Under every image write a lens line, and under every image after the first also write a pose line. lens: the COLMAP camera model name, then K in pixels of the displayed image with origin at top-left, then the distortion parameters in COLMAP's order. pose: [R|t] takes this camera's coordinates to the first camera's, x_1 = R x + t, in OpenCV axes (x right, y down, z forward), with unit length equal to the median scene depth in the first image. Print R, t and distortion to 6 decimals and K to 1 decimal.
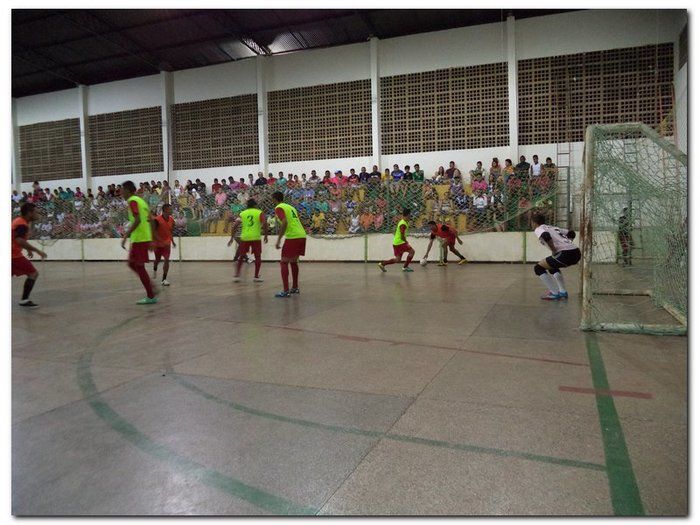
lens RADIAL K [[542.9, 0, 366.8], [0, 542.9, 269.3], [0, 0, 1]] dist [-0.032586, 0.004709]
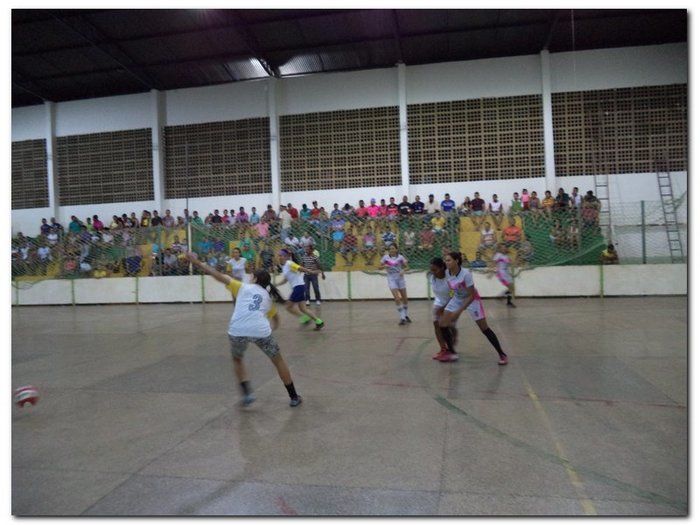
lens RADIAL K [[542.9, 0, 344.0], [0, 542.9, 259.2], [0, 0, 1]] dist [-0.032586, 0.004709]
pose [[0.984639, -0.009049, 0.174367, -0.258640], [0.024402, 0.995987, -0.086105, -0.004745], [-0.172888, 0.089038, 0.980909, 0.110363]]
